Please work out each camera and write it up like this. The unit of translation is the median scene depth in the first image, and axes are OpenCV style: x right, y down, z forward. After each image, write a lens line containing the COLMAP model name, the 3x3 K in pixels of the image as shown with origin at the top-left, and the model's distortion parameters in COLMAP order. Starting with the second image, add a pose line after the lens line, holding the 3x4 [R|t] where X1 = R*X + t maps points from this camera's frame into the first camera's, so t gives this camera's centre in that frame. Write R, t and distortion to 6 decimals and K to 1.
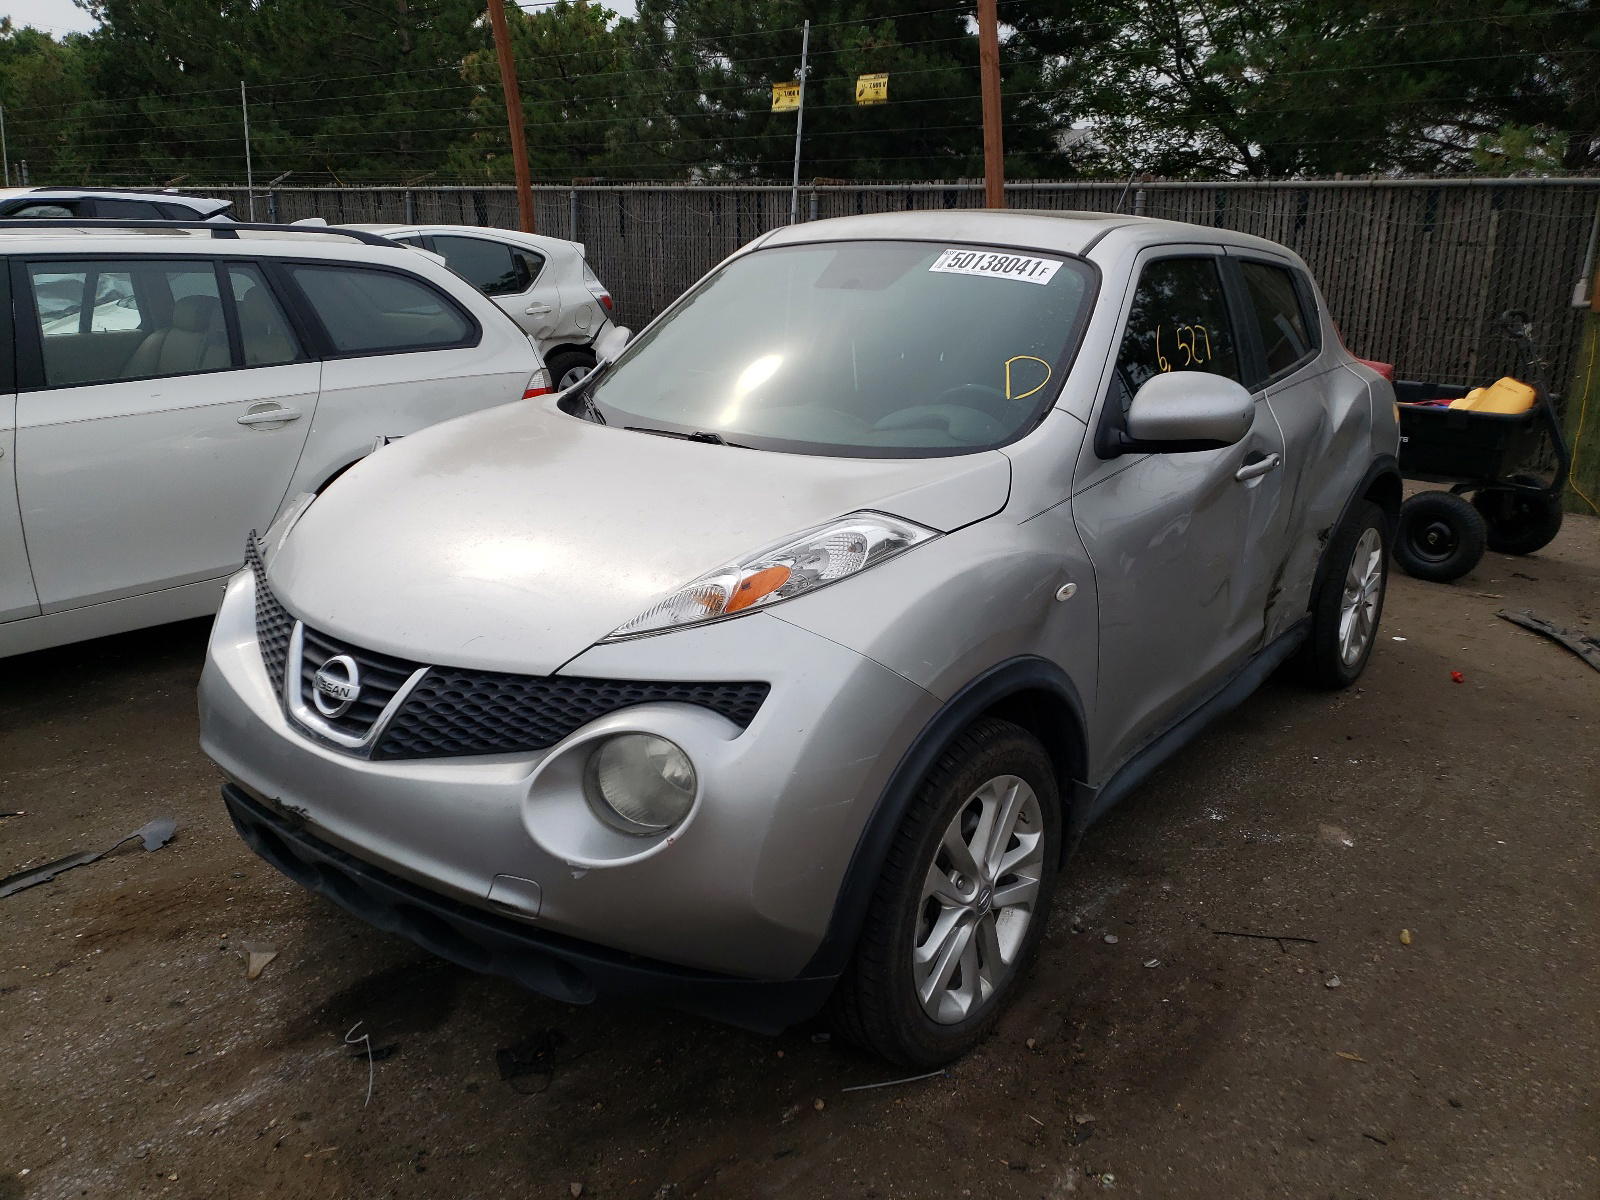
lens RADIAL K [[1193.6, 0, 794.7], [0, 1193.6, 591.5], [0, 0, 1]] dist [0.009765, -0.000599]
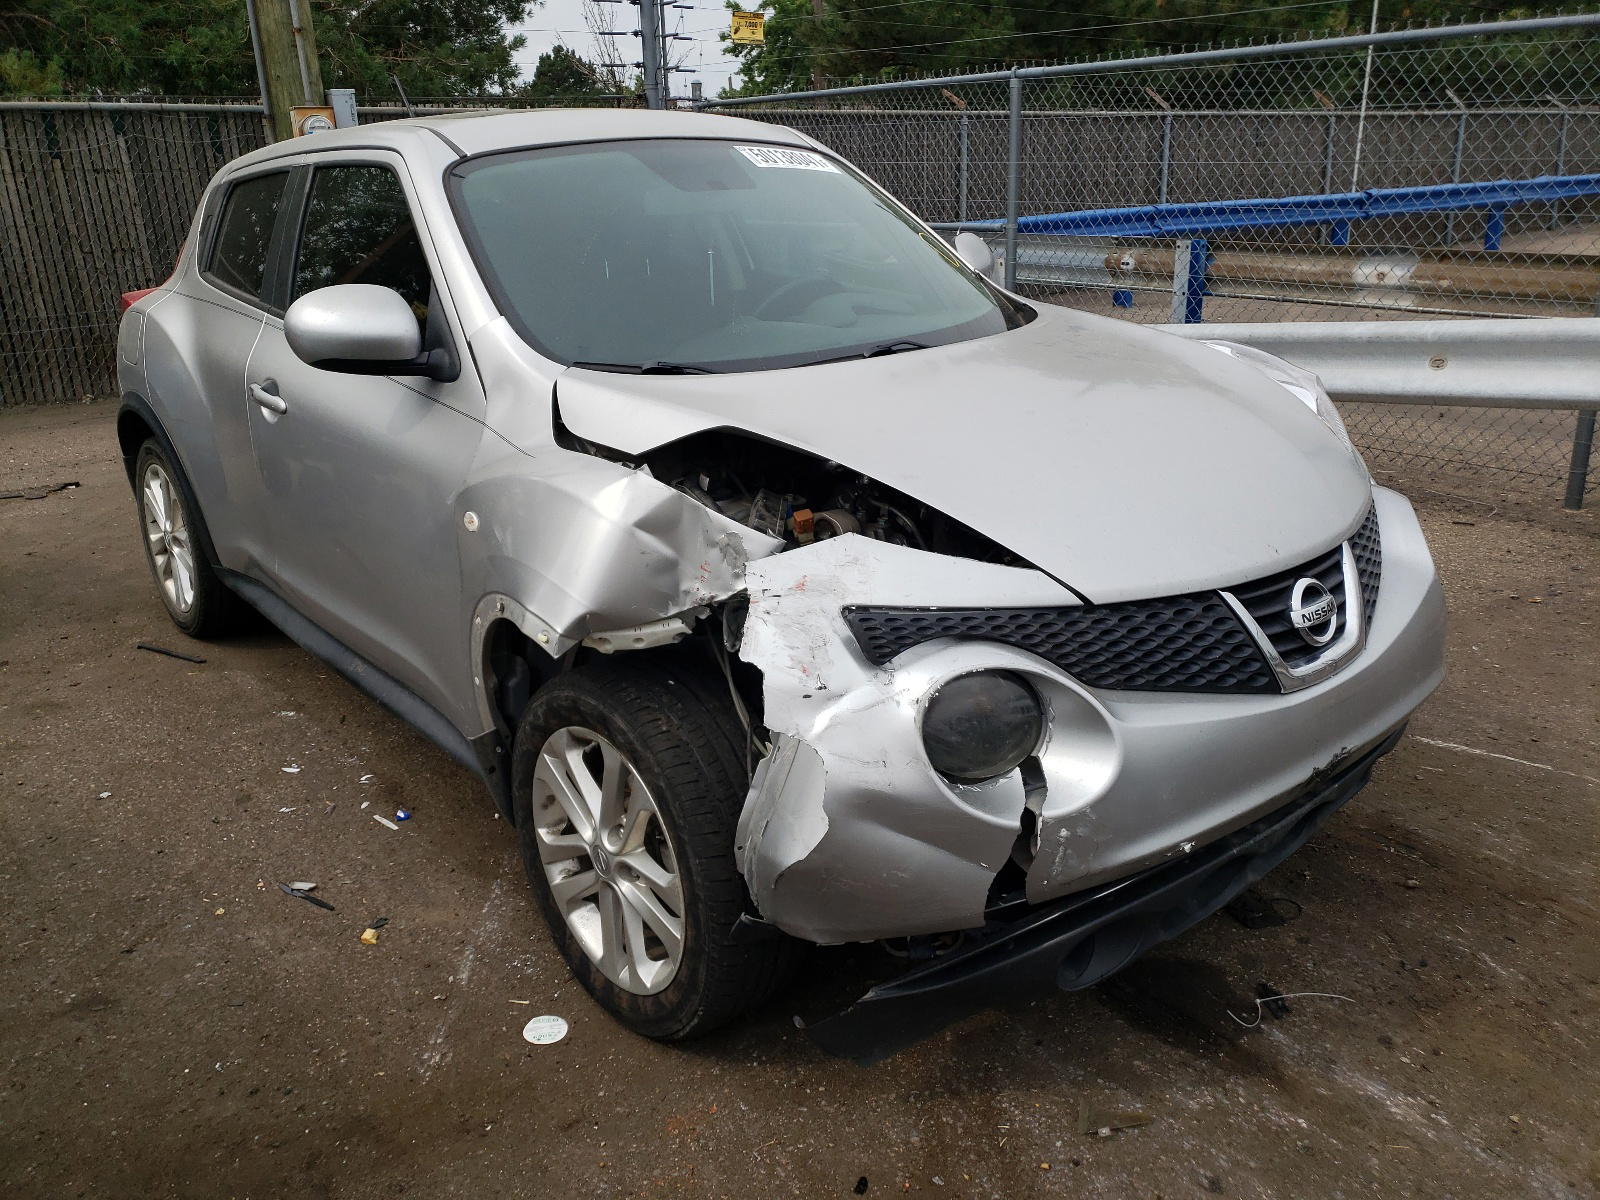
lens RADIAL K [[1193.6, 0, 794.7], [0, 1193.6, 591.5], [0, 0, 1]] dist [0.009765, -0.000599]
pose [[0.230379, -0.340812, 0.911467, -1.109158], [0.301336, 0.915607, 0.266195, -0.253811], [-0.925269, 0.213332, 0.313635, 0.925821]]
